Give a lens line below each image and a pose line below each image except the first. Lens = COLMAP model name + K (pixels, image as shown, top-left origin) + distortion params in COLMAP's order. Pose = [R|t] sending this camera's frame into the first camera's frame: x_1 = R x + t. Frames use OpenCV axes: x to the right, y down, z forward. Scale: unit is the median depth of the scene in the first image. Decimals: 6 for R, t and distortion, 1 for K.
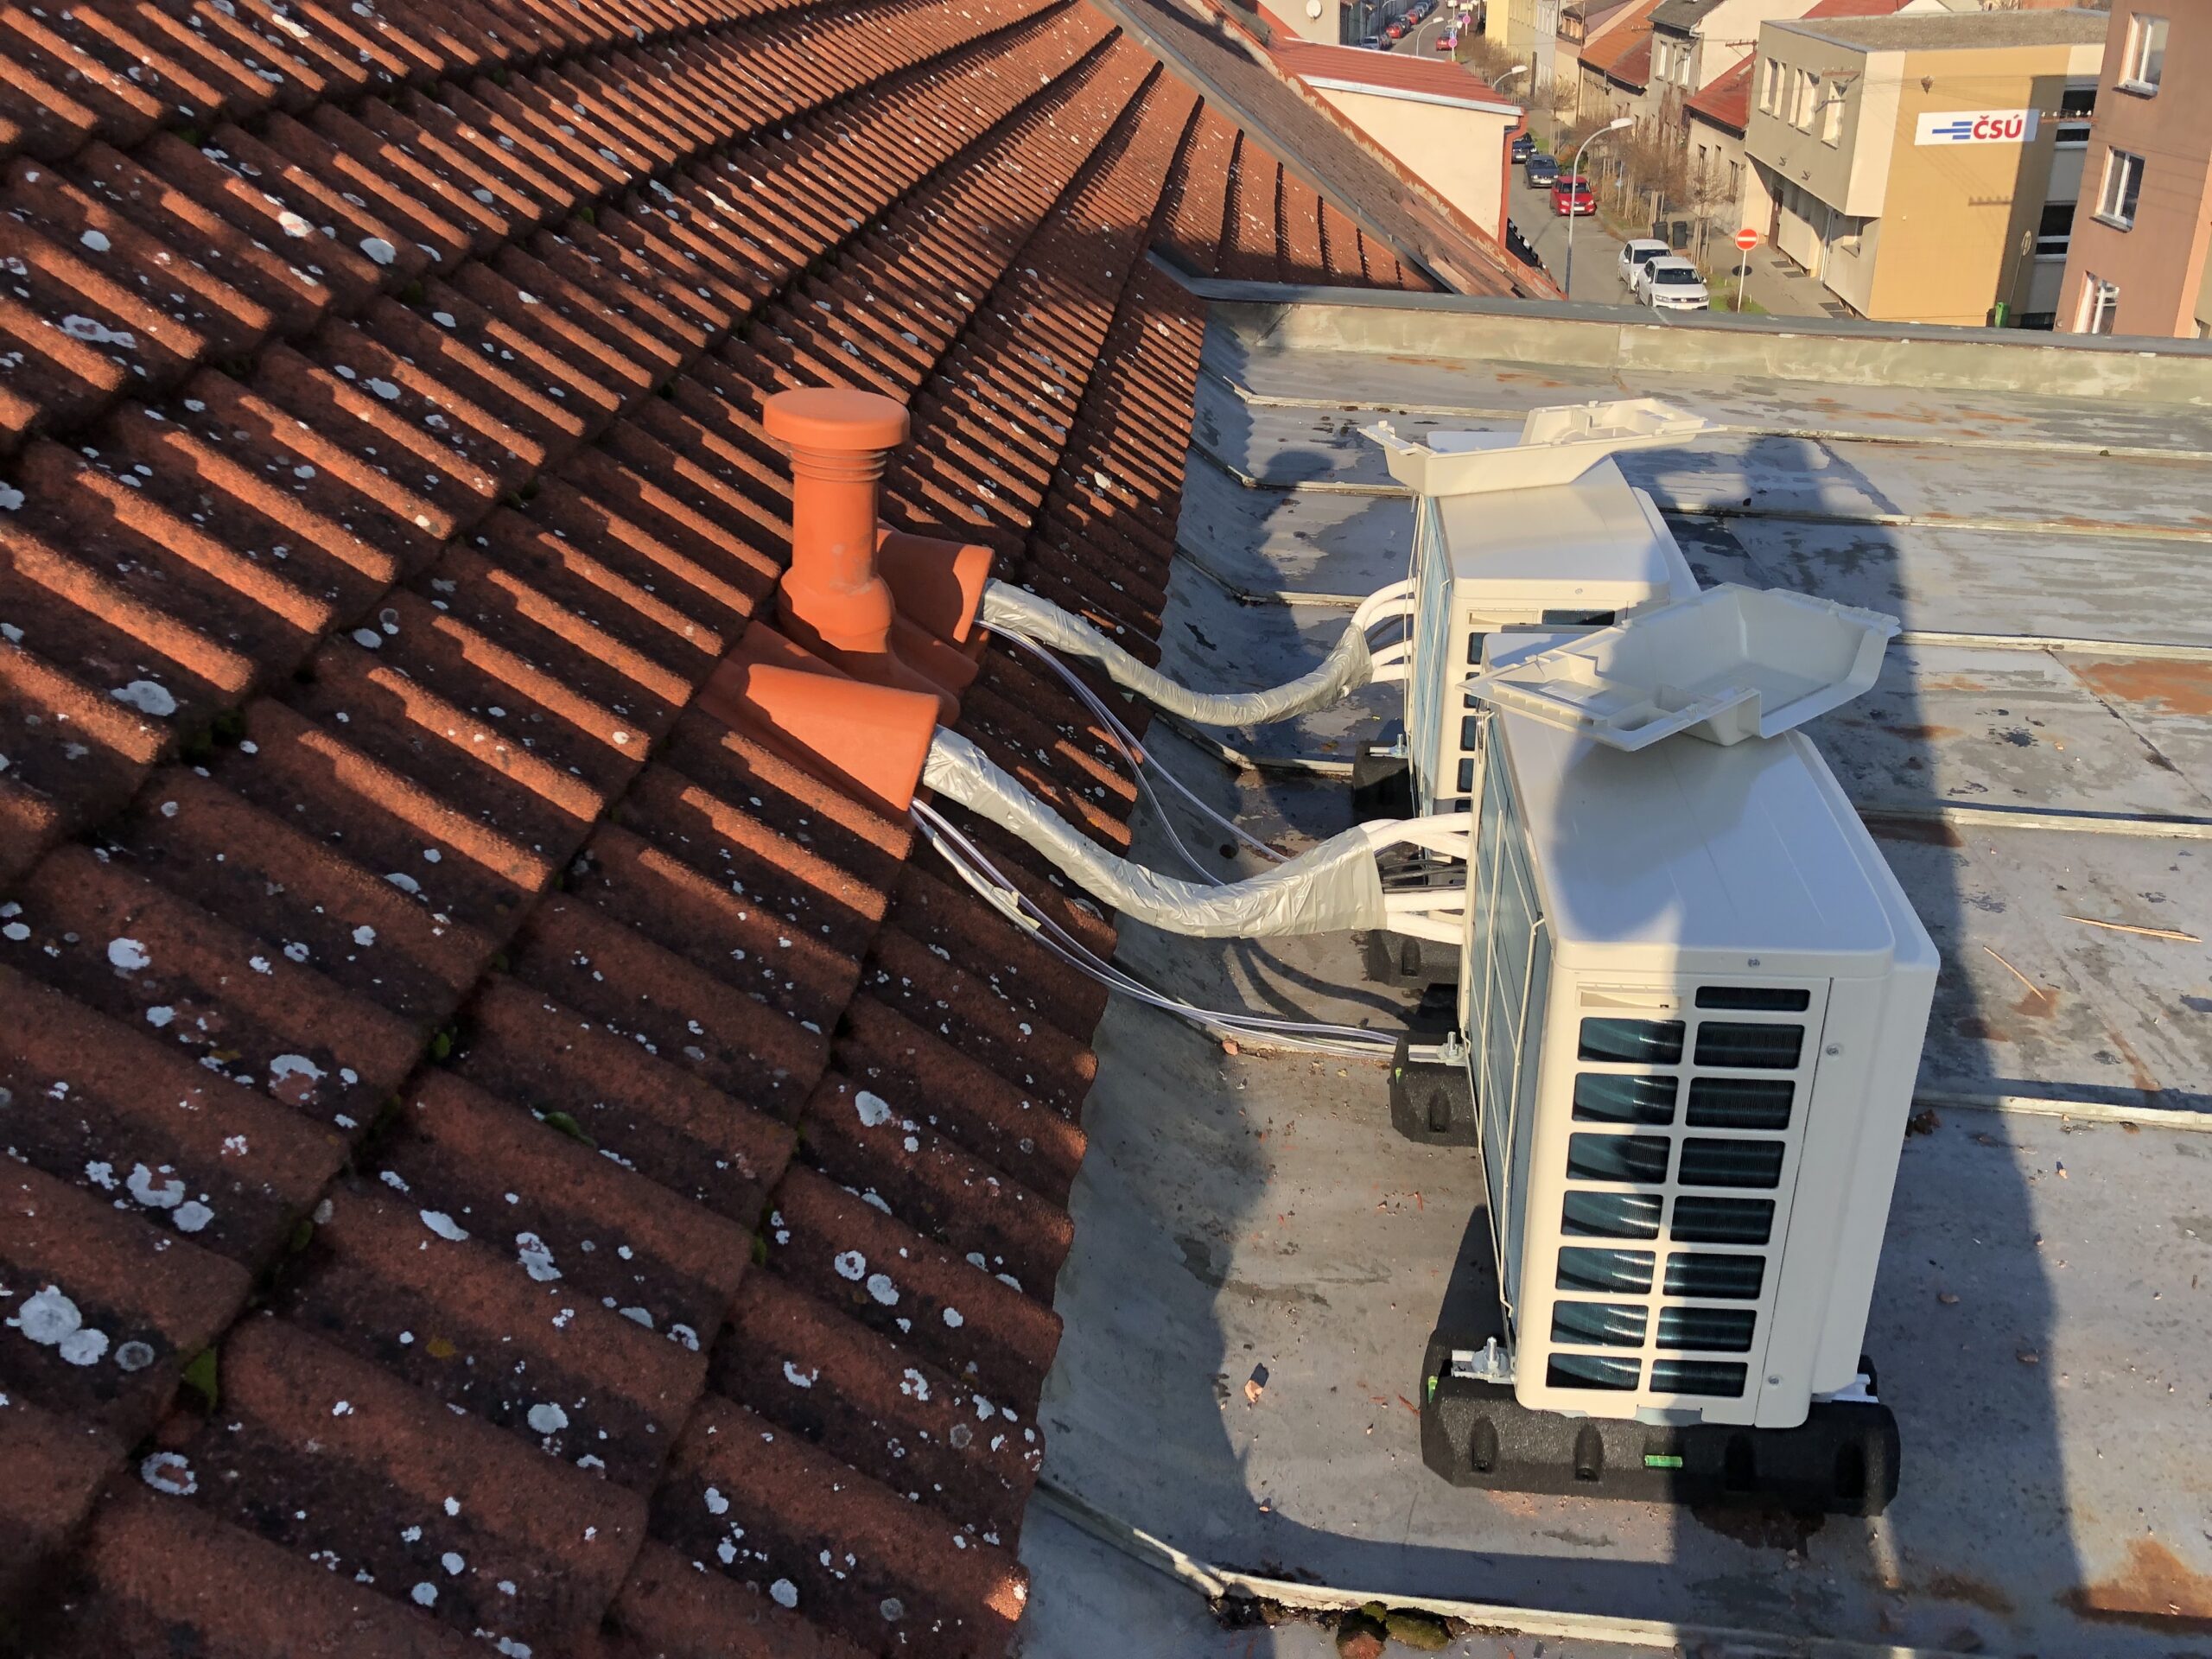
lens RADIAL K [[1763.7, 0, 1106.0], [0, 1763.7, 855.6], [0, 0, 1]] dist [0.028279, -0.020866]
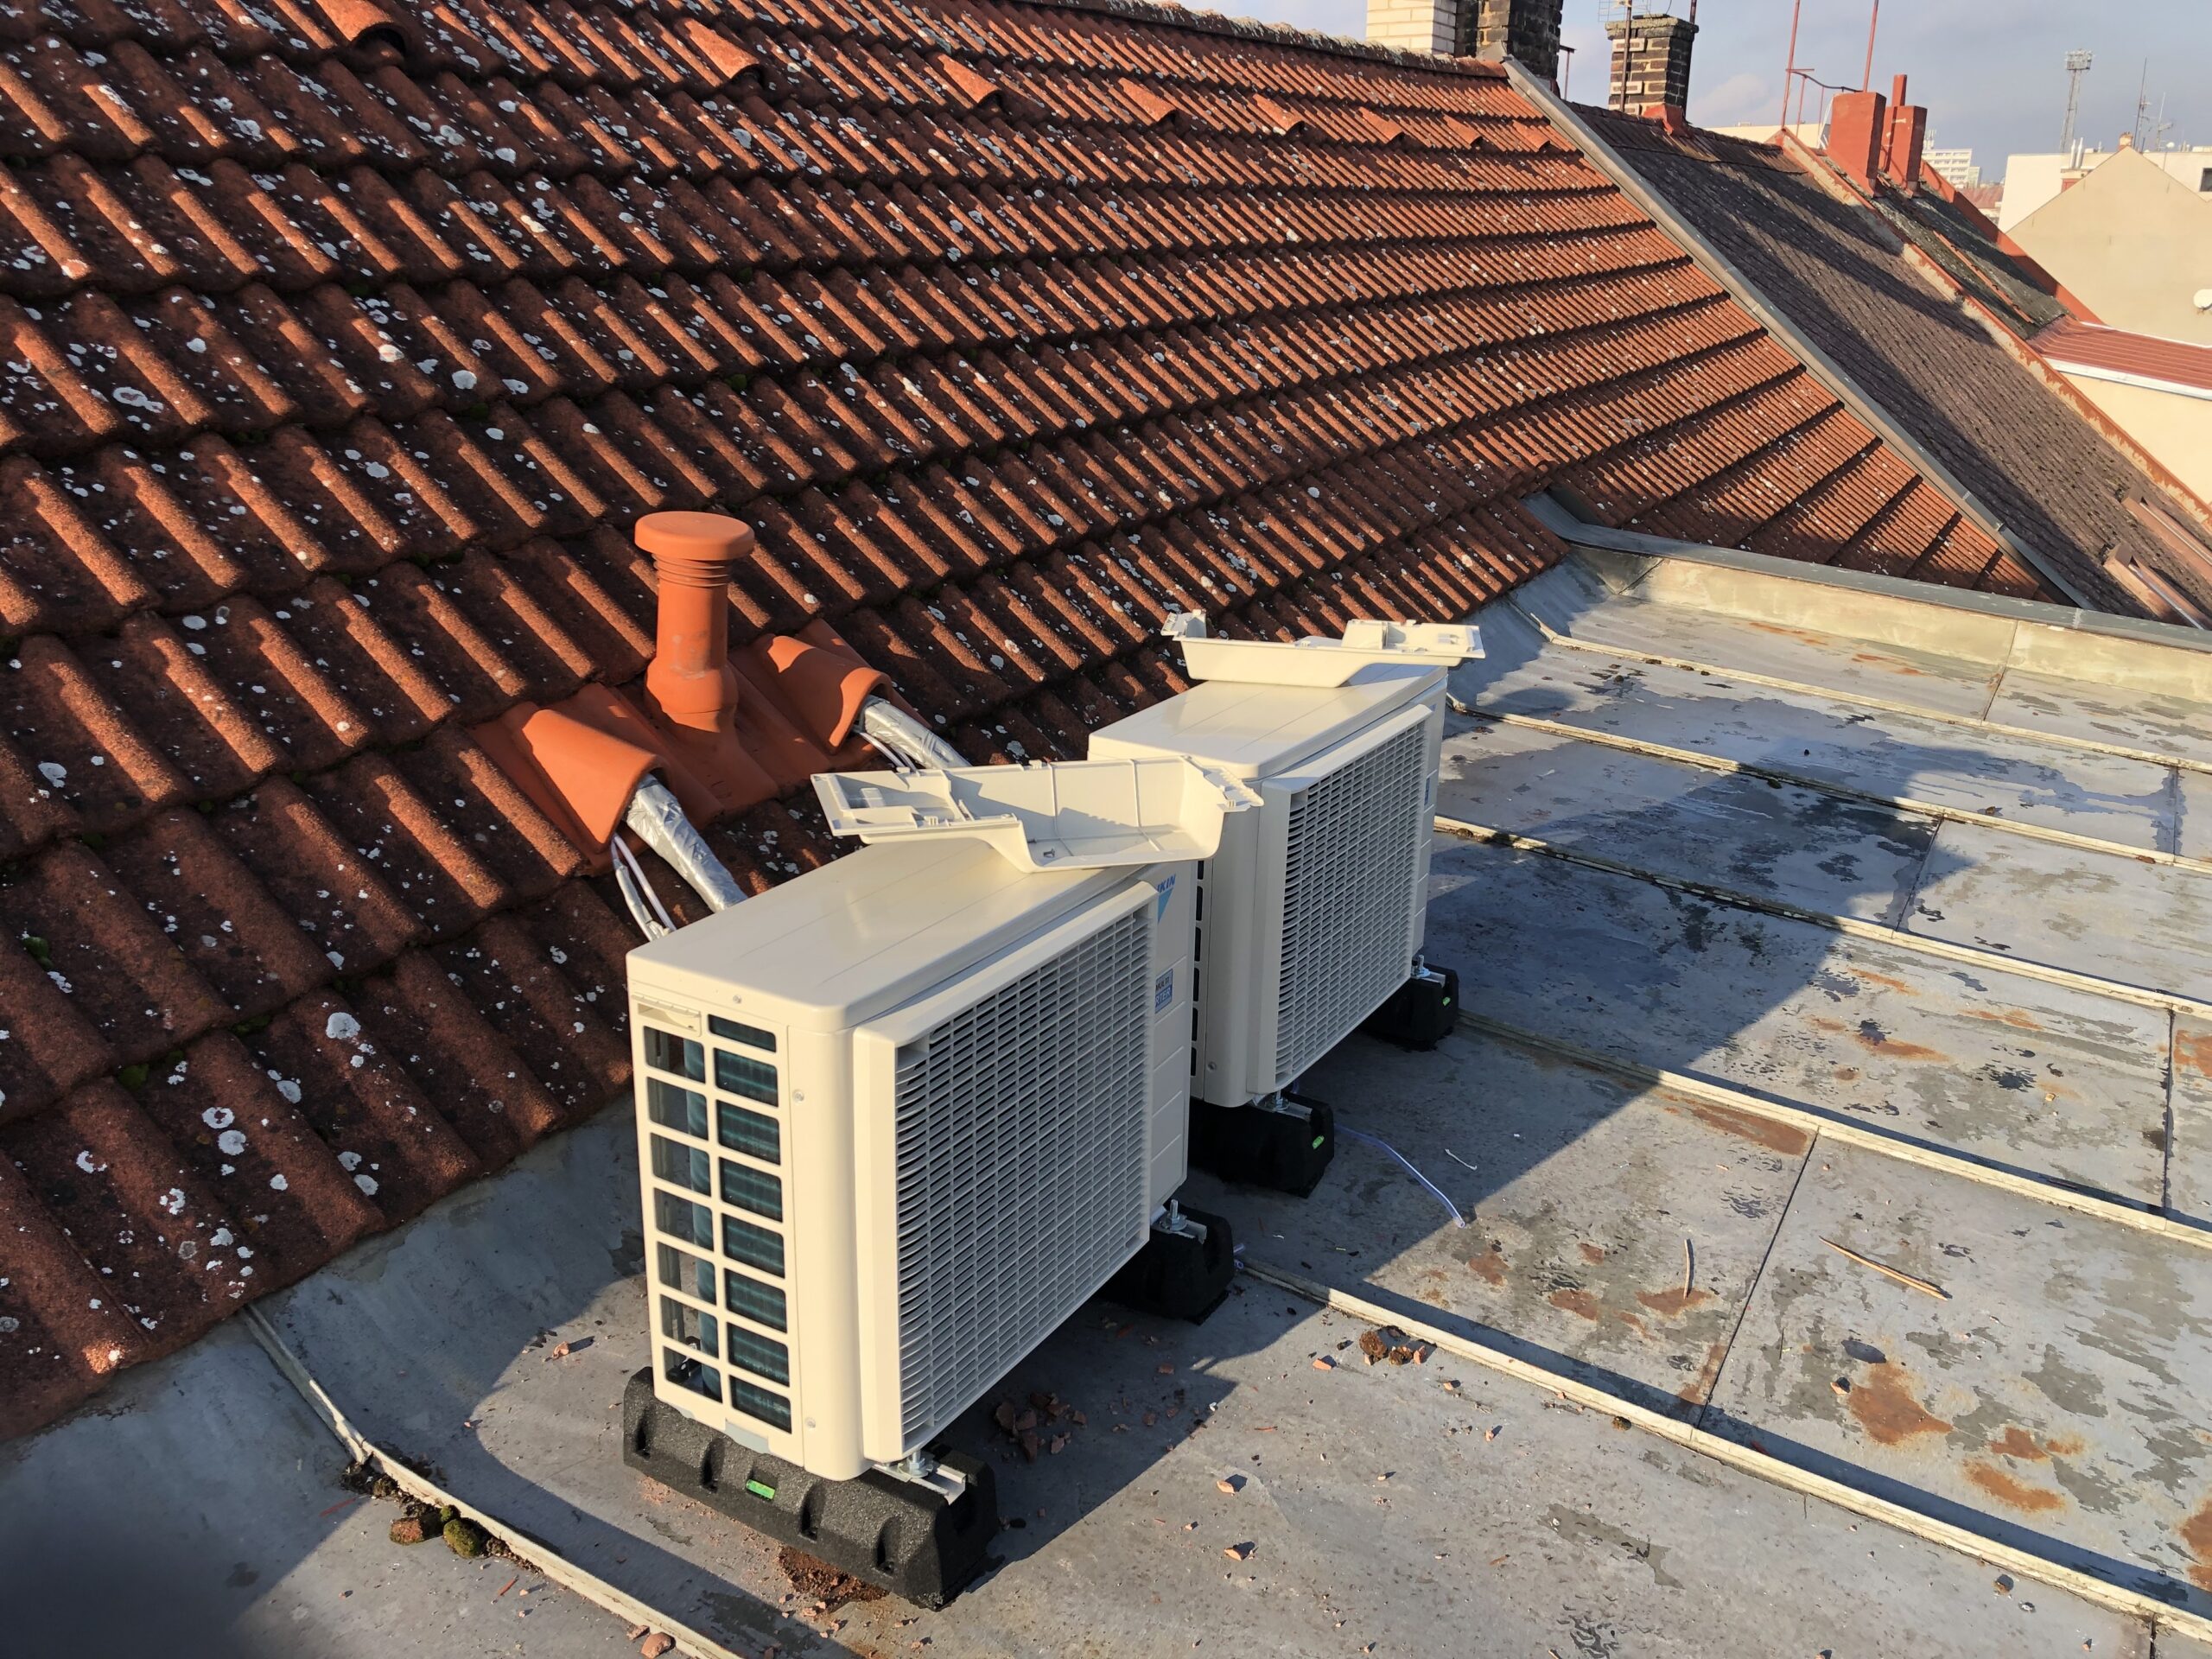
lens RADIAL K [[1829.7, 0, 1106.0], [0, 1829.7, 829.5], [0, 0, 1]] dist [0.024113, -0.002197]
pose [[0.903527, 0.173440, -0.391865, 0.679472], [-0.229404, 0.968135, -0.100440, 0.011909], [0.361958, 0.180646, 0.914524, -0.018411]]
